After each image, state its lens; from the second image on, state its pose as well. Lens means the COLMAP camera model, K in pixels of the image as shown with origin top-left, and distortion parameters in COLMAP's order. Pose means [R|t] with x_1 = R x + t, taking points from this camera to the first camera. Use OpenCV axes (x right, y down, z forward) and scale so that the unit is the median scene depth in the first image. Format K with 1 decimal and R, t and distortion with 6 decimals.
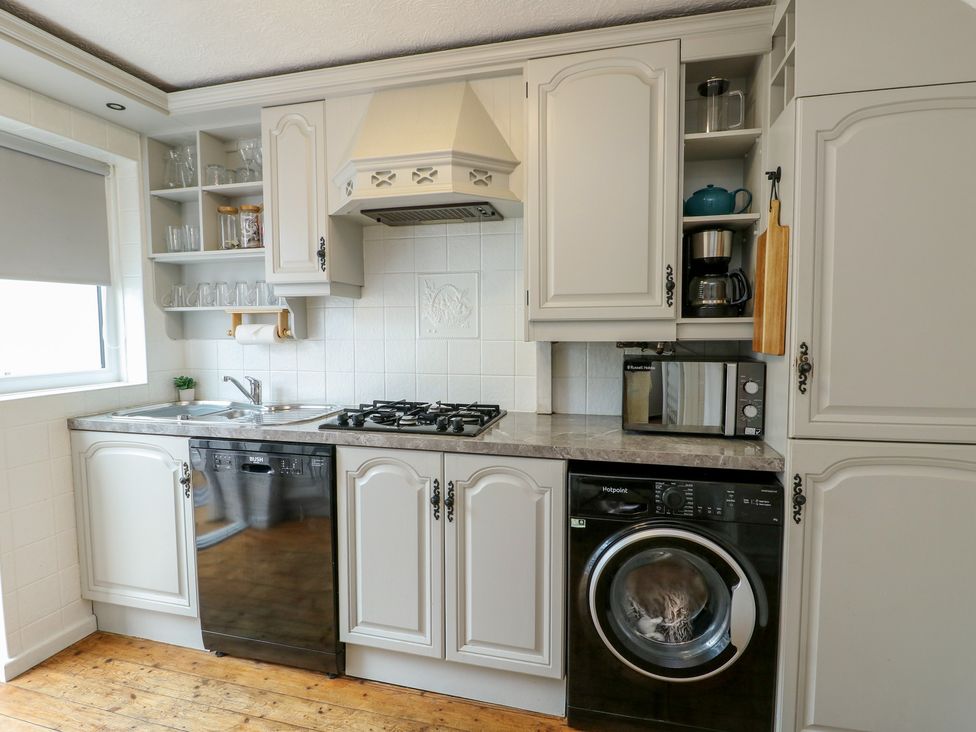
lens RADIAL K [[517.4, 0, 485.5], [0, 517.4, 364.2], [0, 0, 1]] dist [-0.001684, -0.010865]
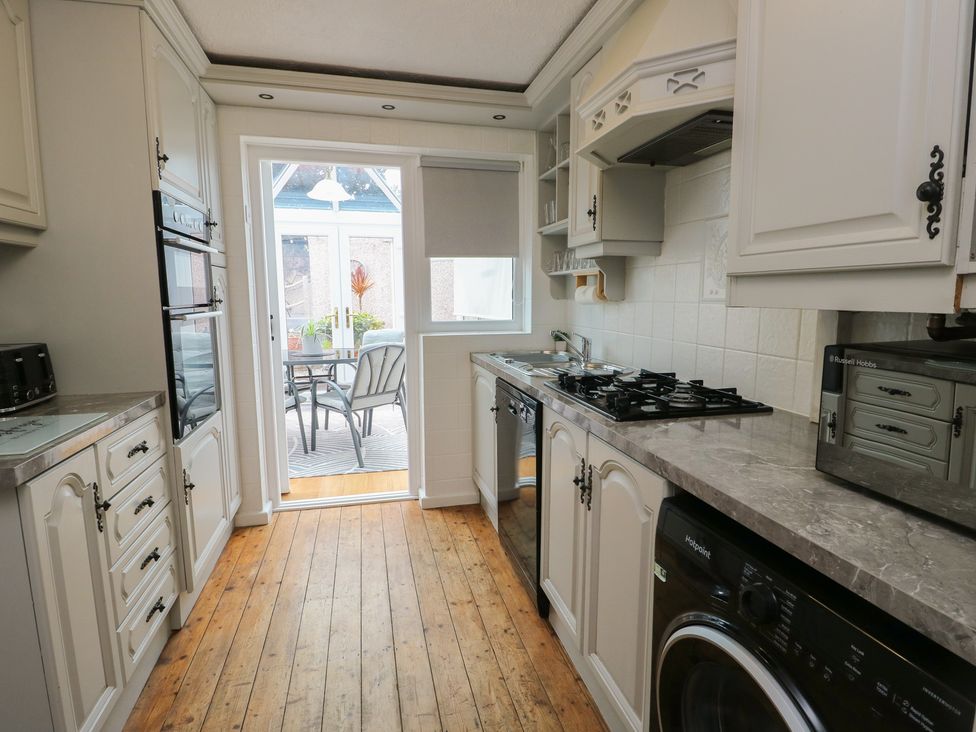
lens RADIAL K [[517.4, 0, 485.5], [0, 517.4, 364.2], [0, 0, 1]] dist [-0.001684, -0.010865]
pose [[0.465938, 0.122739, -0.876263, 0.497475], [-0.059427, 0.992437, 0.107412, -0.021097], [0.882820, 0.002027, 0.469708, 0.366189]]
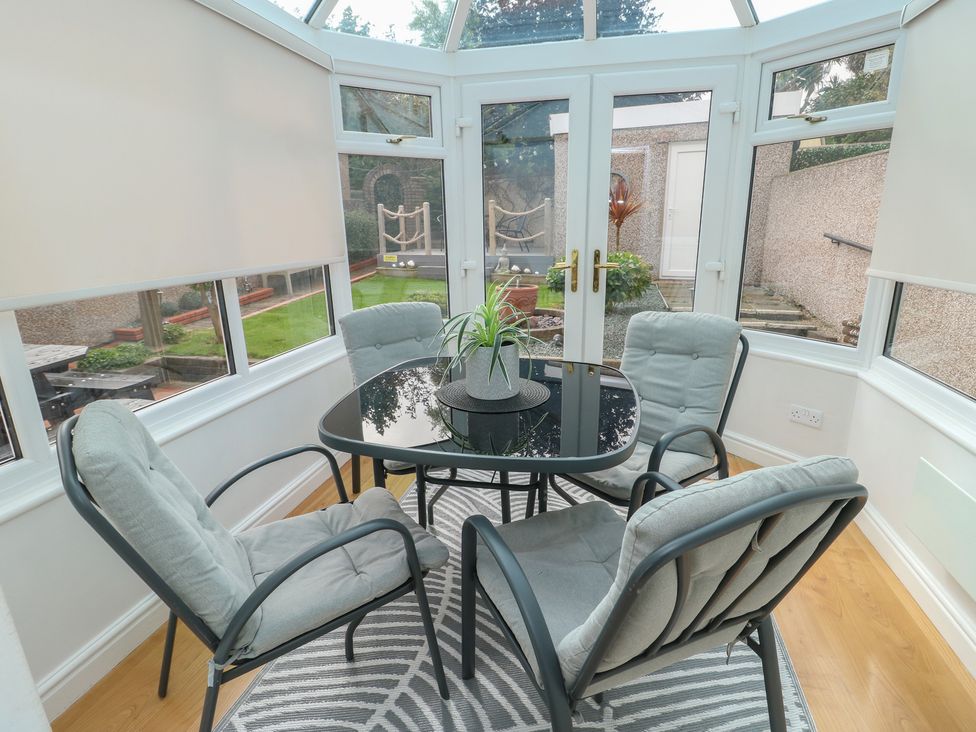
lens RADIAL K [[511.1, 0, 489.6], [0, 511.1, 363.0], [0, 0, 1]] dist [0.003640, -0.015622]
pose [[0.019002, 0.267570, -0.963351, -1.043197], [-0.053574, 0.962413, 0.266253, -0.040671], [0.998383, 0.046551, 0.032622, 0.723859]]
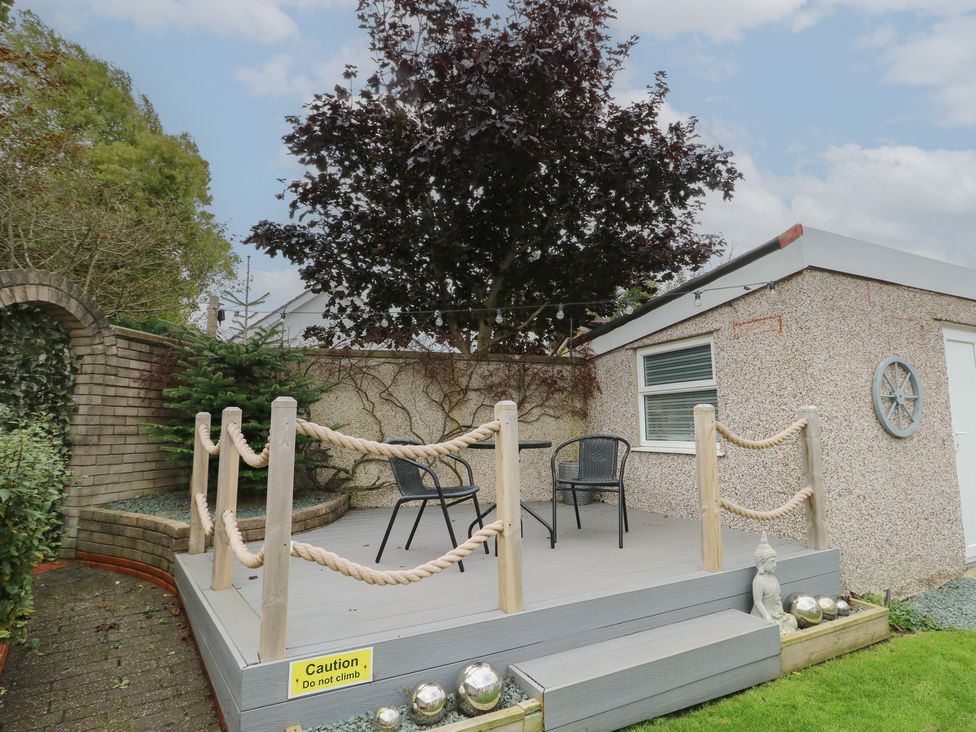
lens RADIAL K [[523.4, 0, 492.1], [0, 523.4, 363.1], [0, 0, 1]] dist [0.001875, -0.019866]
pose [[0.774502, -0.080337, -0.627450, -5.263940], [-0.037006, 0.984450, -0.171724, -0.054835], [0.631488, 0.156220, 0.759485, -0.768659]]
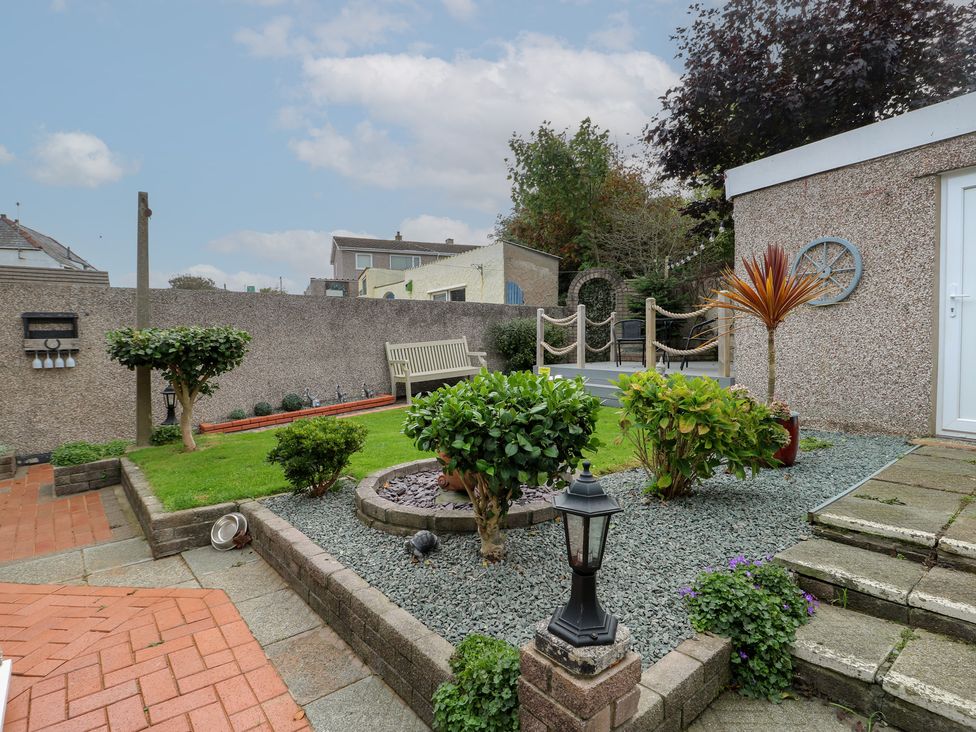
lens RADIAL K [[511.1, 0, 489.6], [0, 511.1, 363.0], [0, 0, 1]] dist [0.003640, -0.015622]
pose [[-0.580948, 0.046774, -0.812596, -2.521564], [-0.041641, 0.995332, 0.087063, -0.053405], [0.812875, 0.084417, -0.576288, 1.891202]]
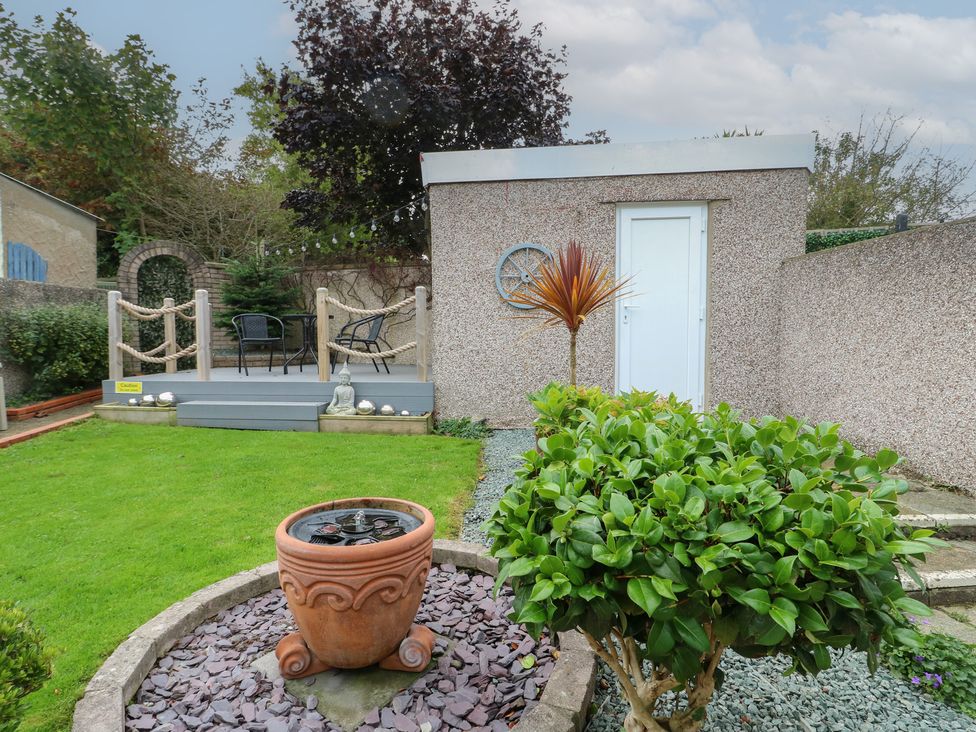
lens RADIAL K [[523.4, 0, 492.1], [0, 523.4, 363.1], [0, 0, 1]] dist [0.001875, -0.019866]
pose [[0.288612, 0.051818, -0.956043, -2.964394], [-0.064676, 0.997309, 0.034531, 0.008575], [0.955259, 0.051867, 0.291186, 0.893548]]
